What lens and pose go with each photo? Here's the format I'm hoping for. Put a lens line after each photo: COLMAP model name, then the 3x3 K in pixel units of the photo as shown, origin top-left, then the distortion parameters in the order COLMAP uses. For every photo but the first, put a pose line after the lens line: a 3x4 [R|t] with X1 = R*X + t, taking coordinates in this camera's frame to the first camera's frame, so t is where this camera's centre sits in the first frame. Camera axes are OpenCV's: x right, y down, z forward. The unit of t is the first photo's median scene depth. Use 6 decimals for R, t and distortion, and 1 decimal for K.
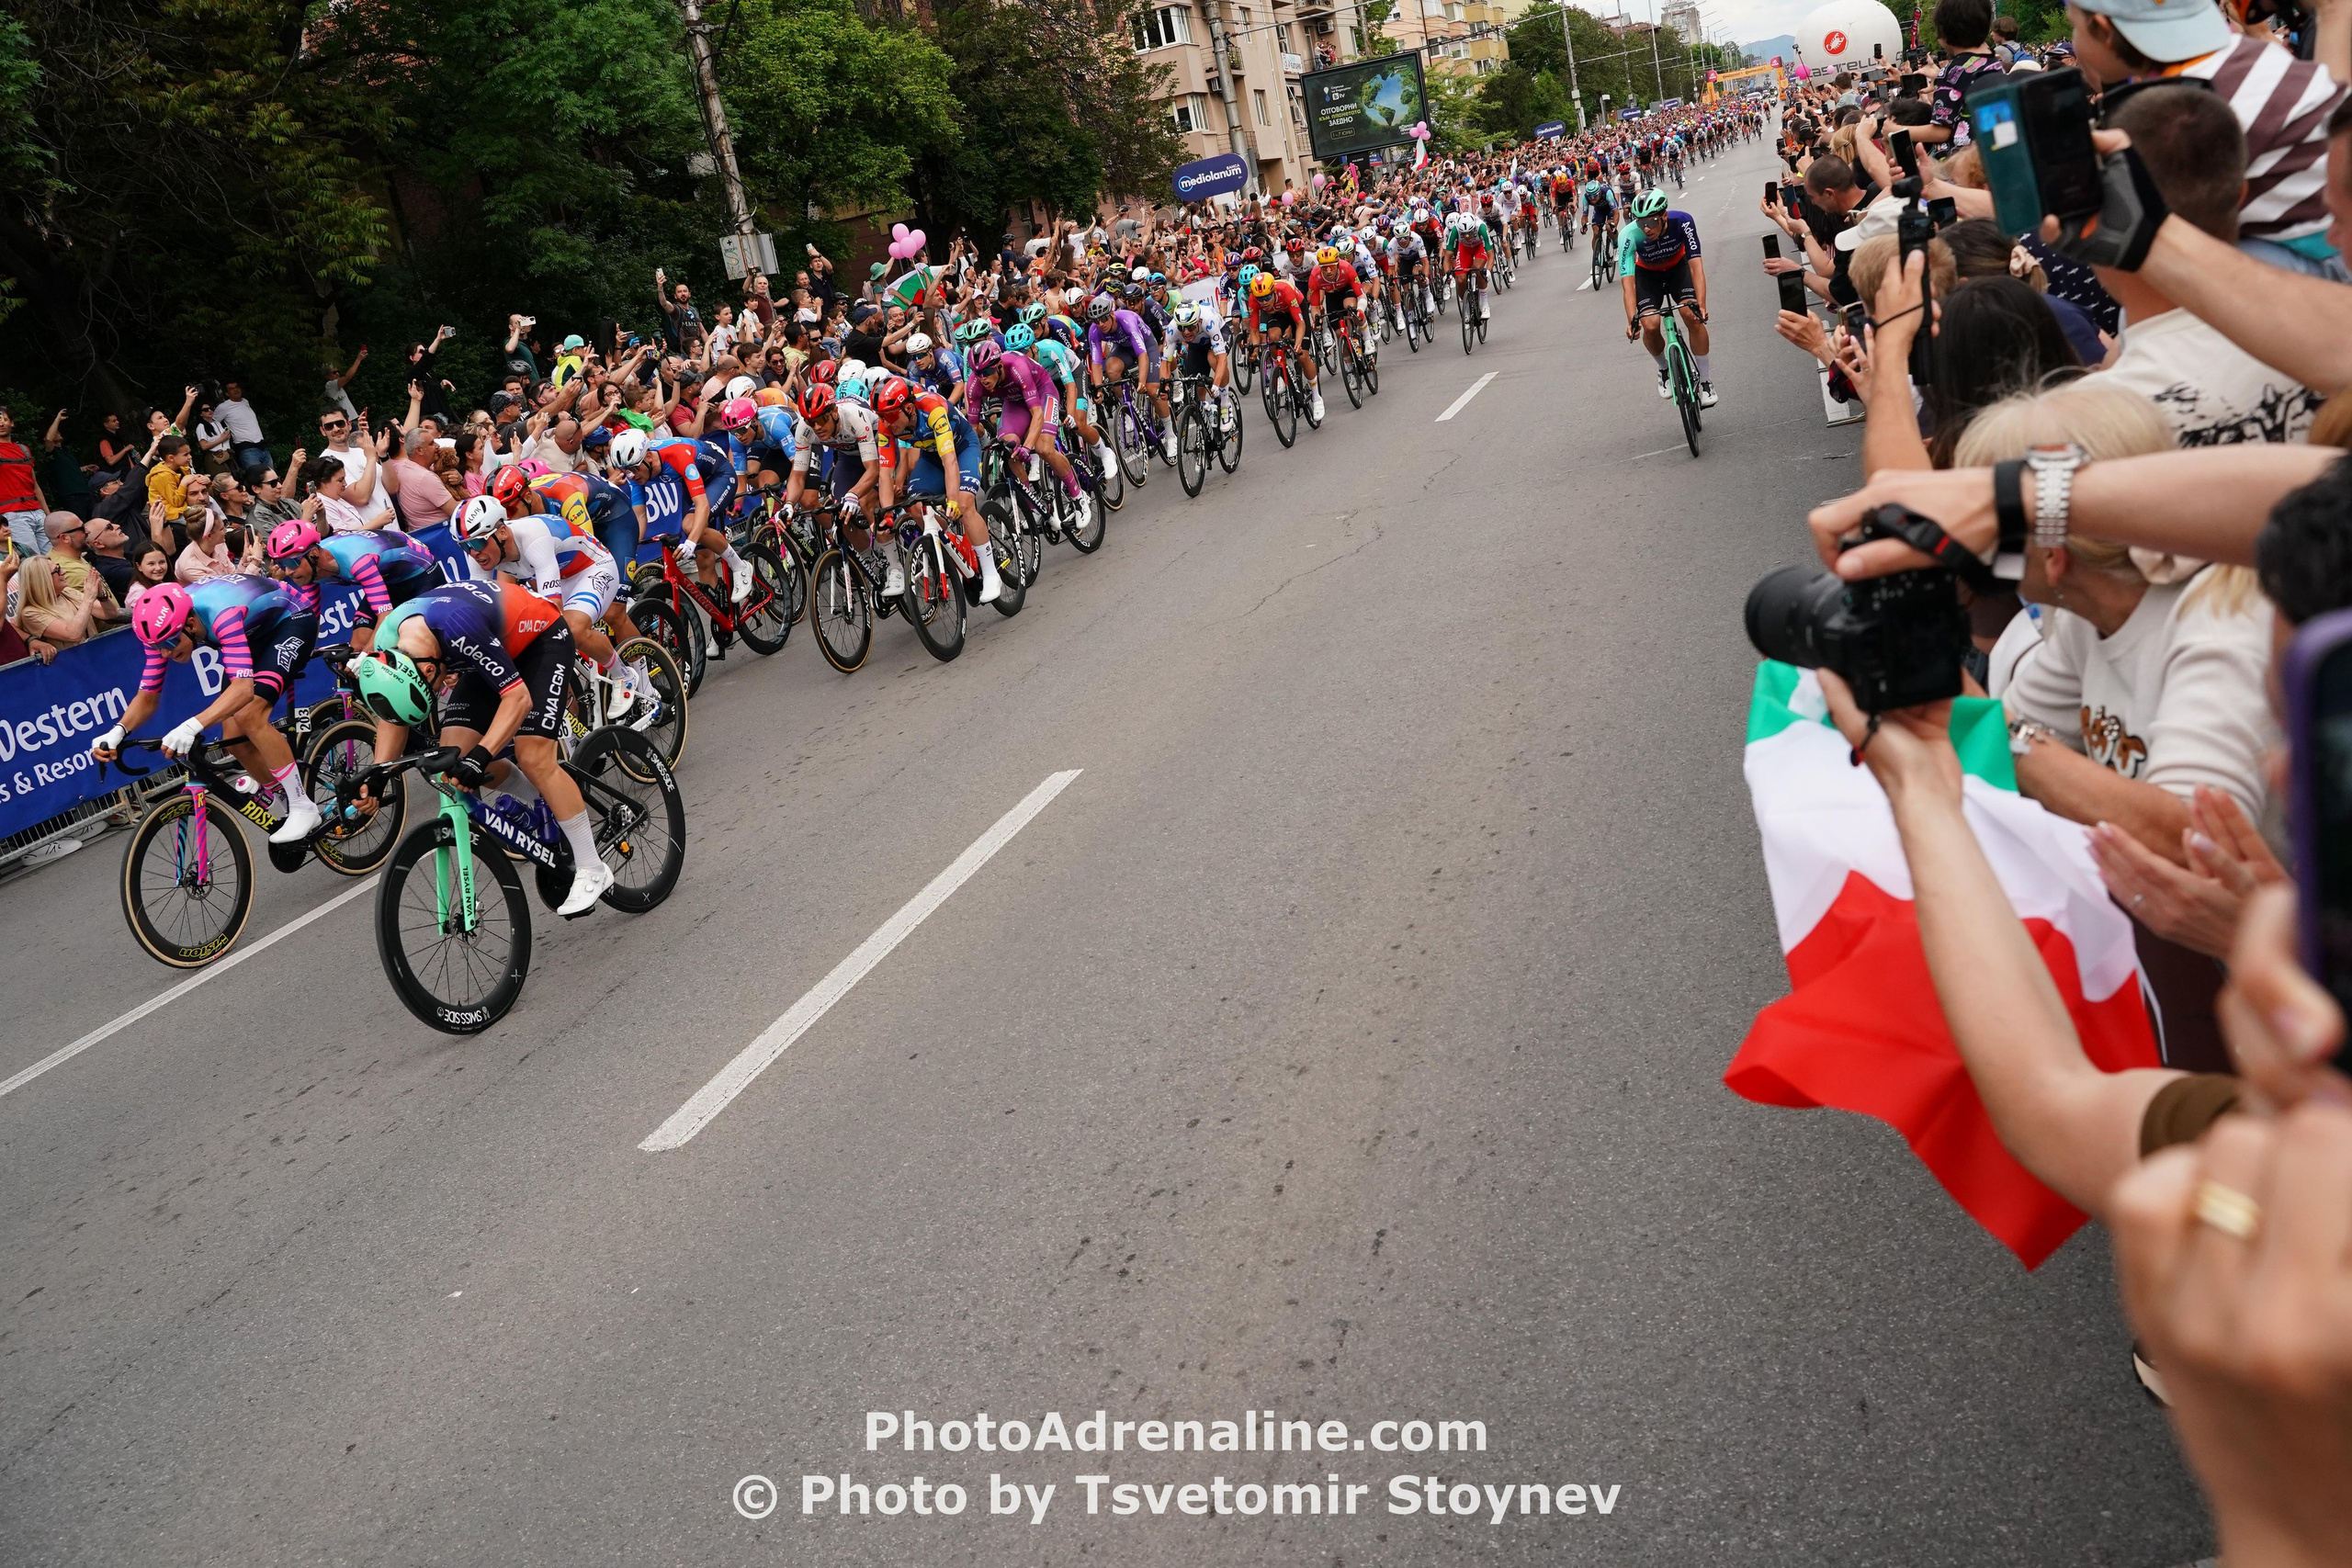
lens RADIAL K [[1889.5, 0, 1185.6], [0, 1889.5, 811.5], [0, 0, 1]] dist [-0.100415, 0.074036]
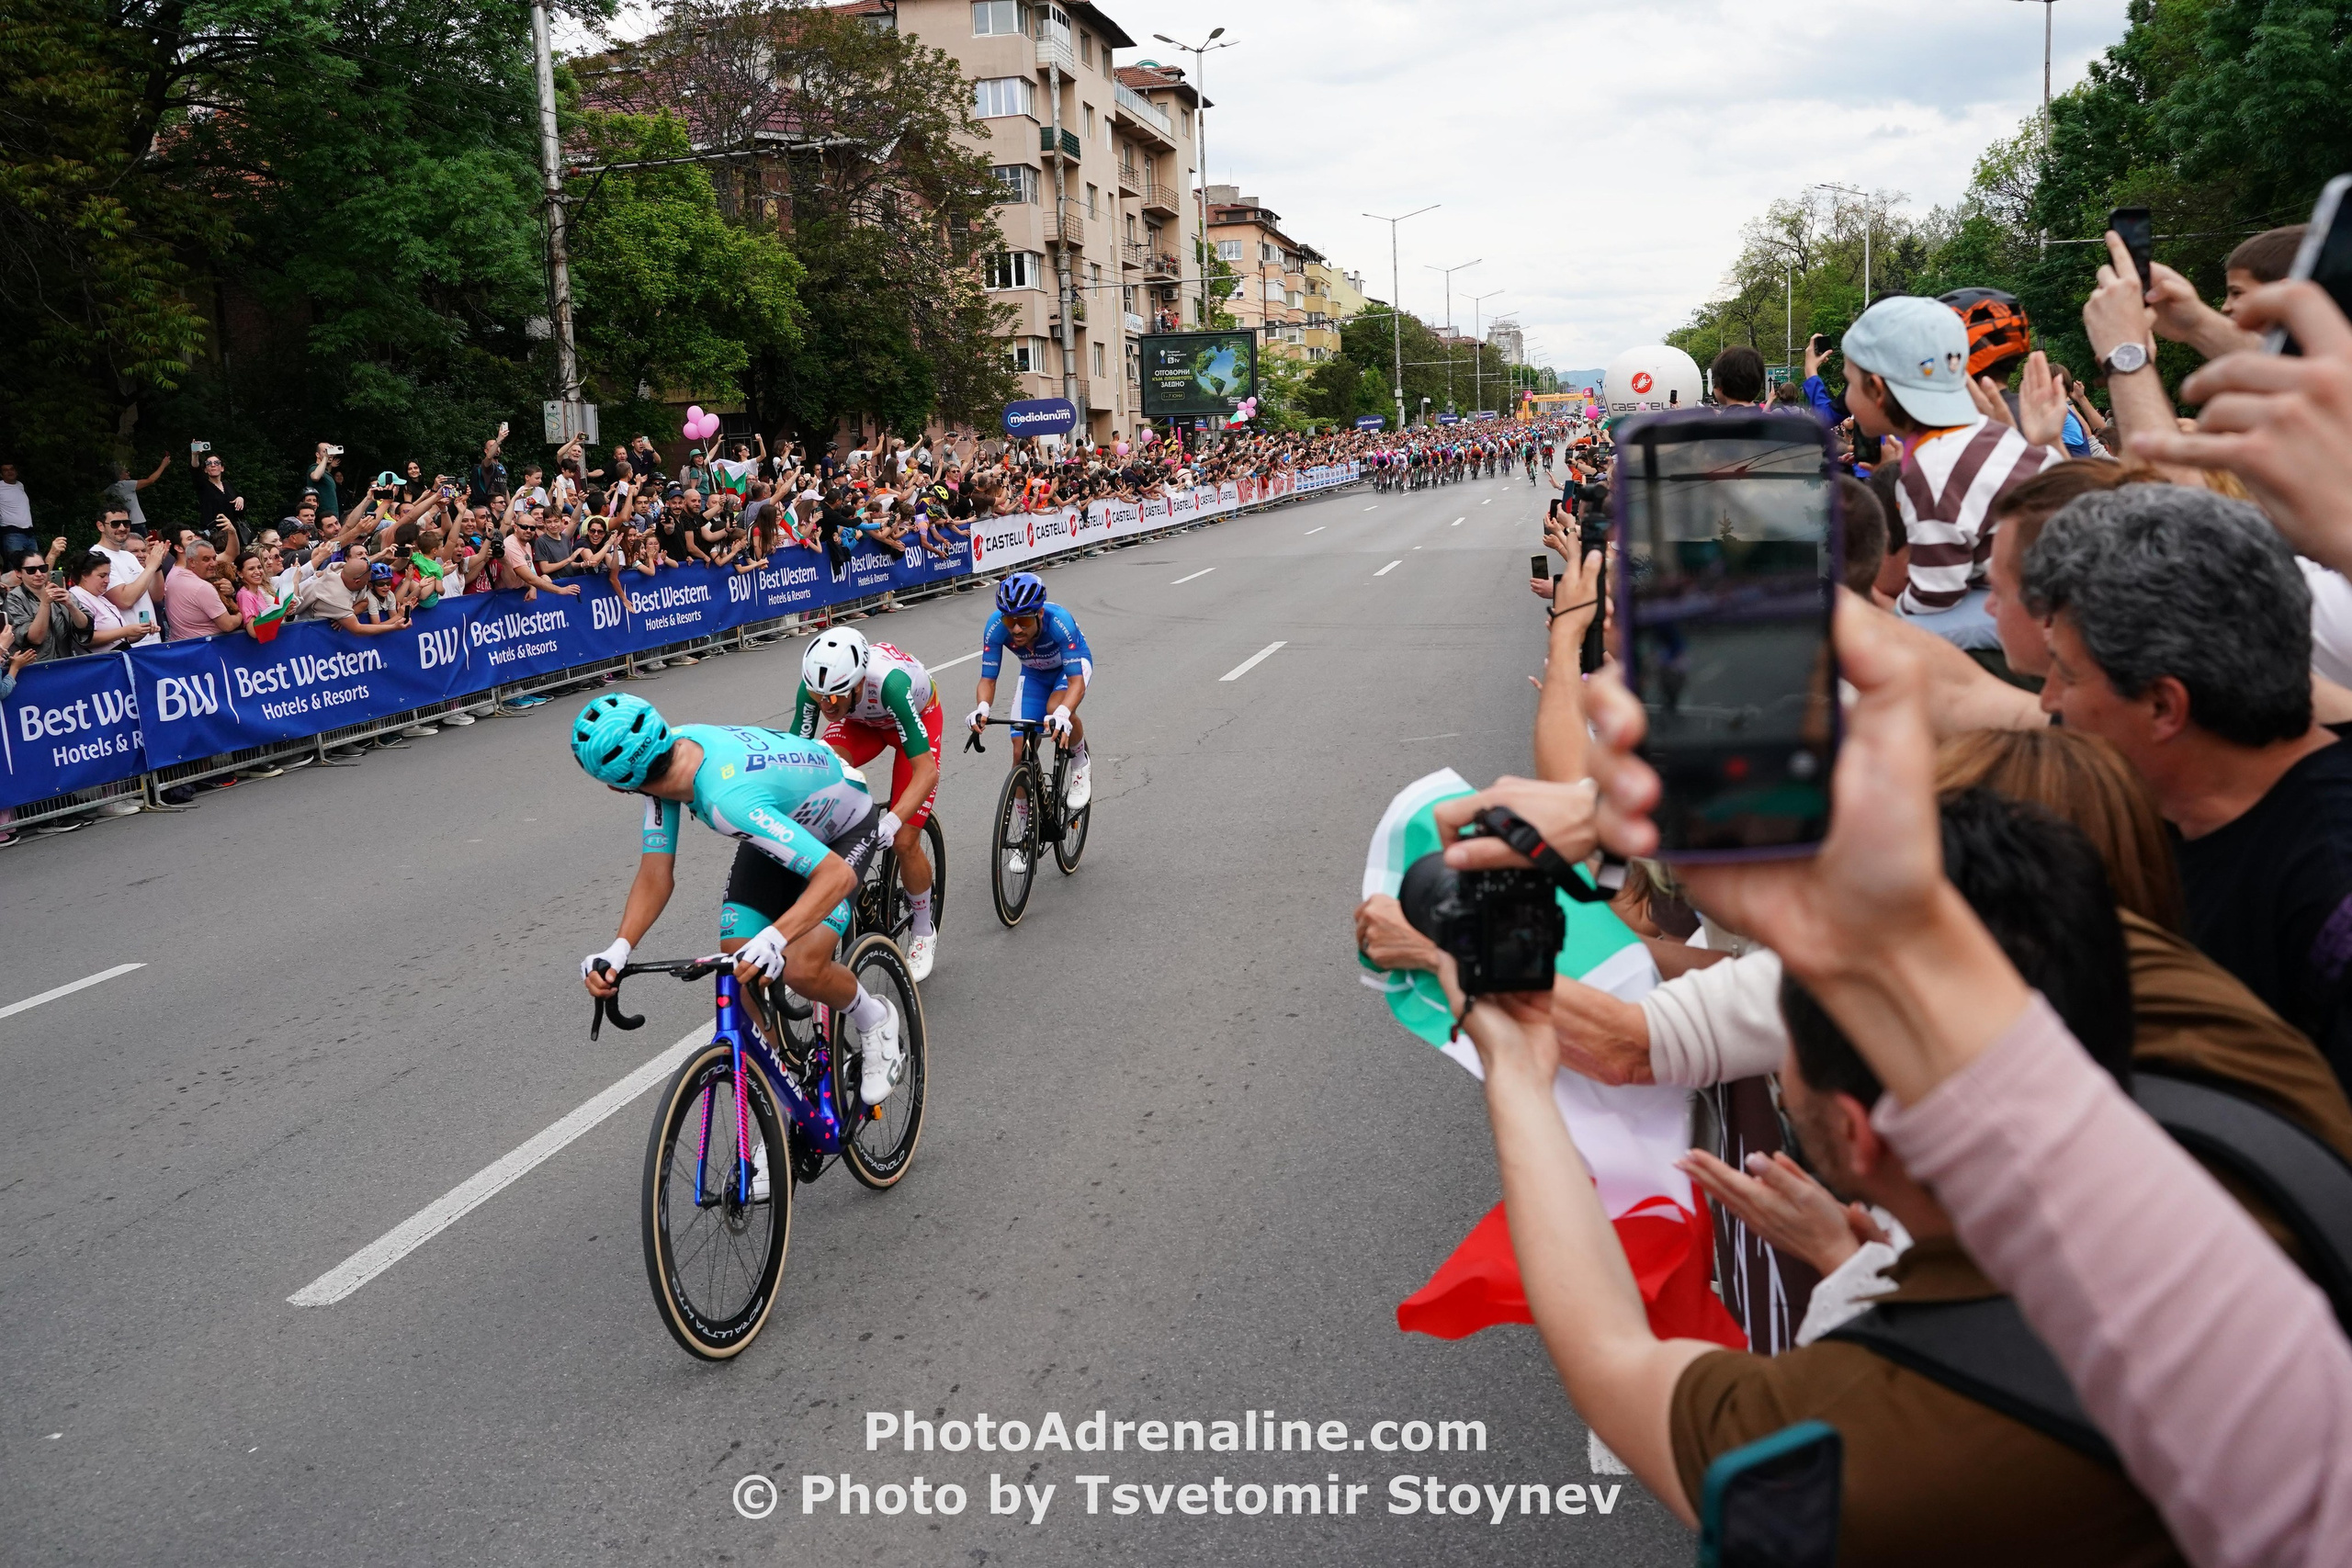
lens RADIAL K [[1895.9, 0, 1170.2], [0, 1895.9, 795.0], [0, 0, 1]] dist [-0.102948, 0.079533]
pose [[0.985298, 0.133899, 0.106109, 0.002751], [-0.118533, 0.983052, -0.139853, 0.000754], [-0.123037, 0.125219, 0.984470, -0.003092]]
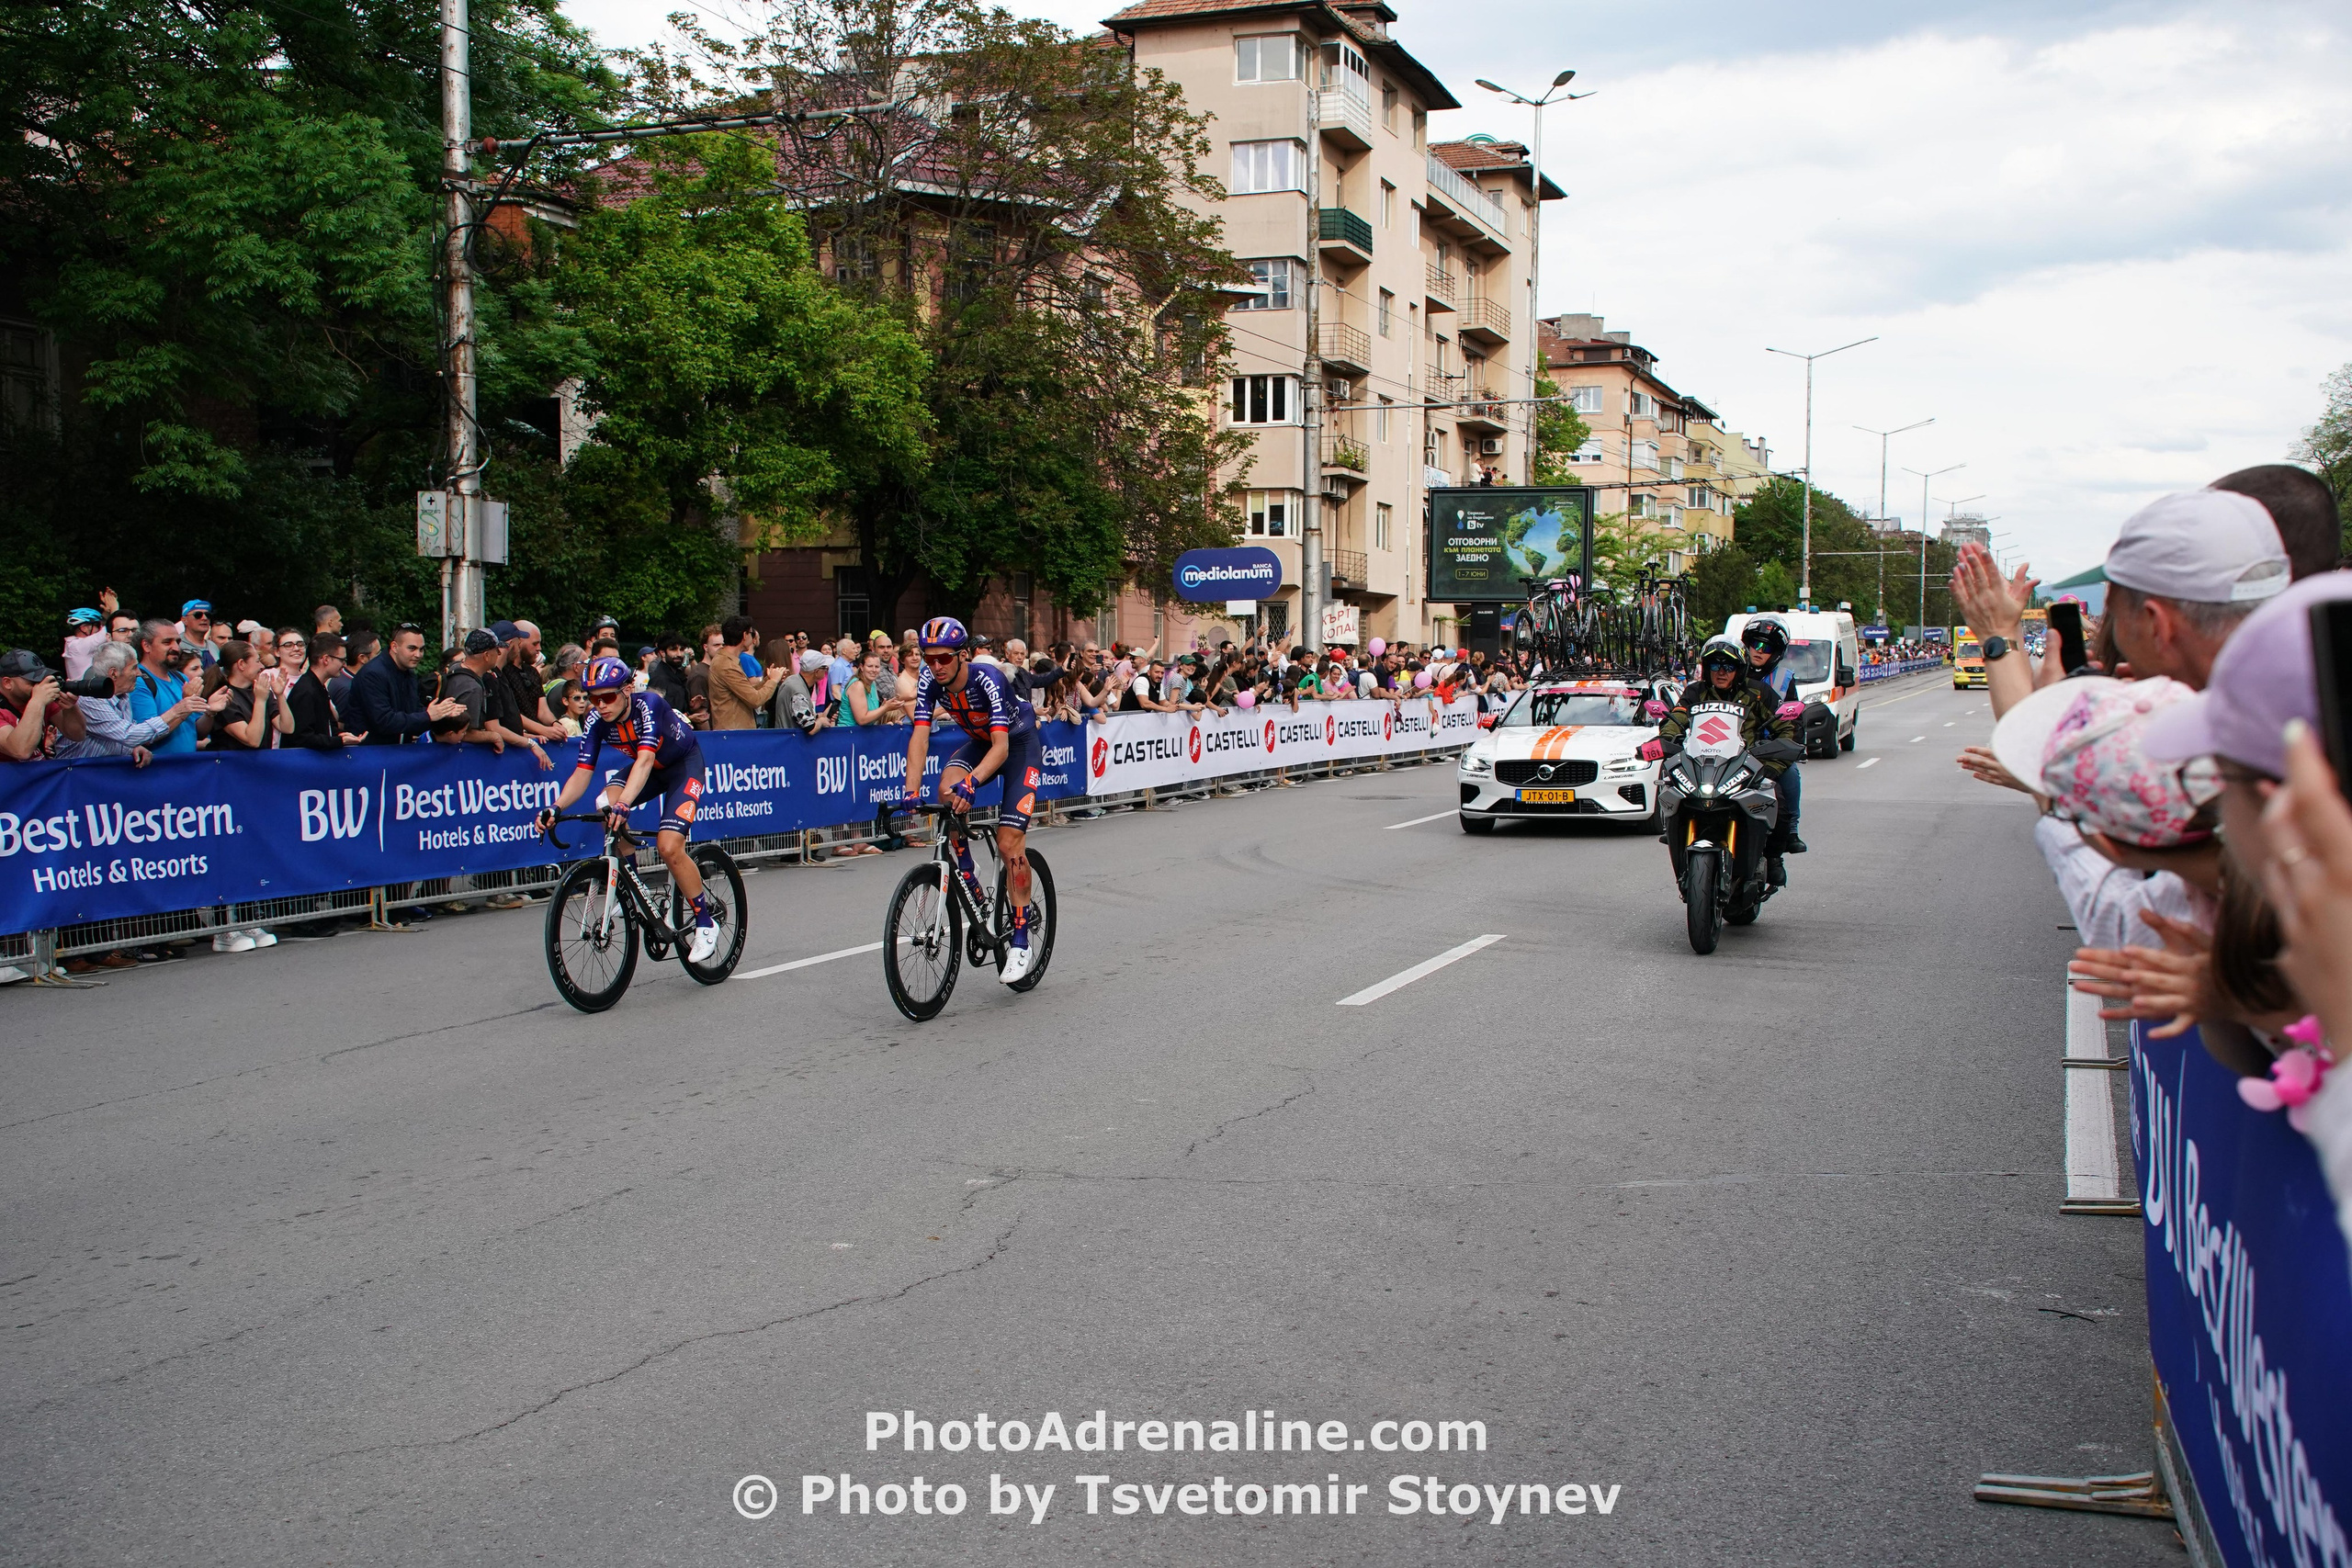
lens RADIAL K [[2465.9, 0, 1188.0], [0, 2465.9, 785.8], [0, 0, 1]] dist [0.021167, 0.175071]
pose [[0.979461, 0.198252, -0.036763, 0.055850], [-0.201164, 0.948401, -0.245088, -0.044446], [-0.013723, 0.247449, 0.968804, 0.156350]]
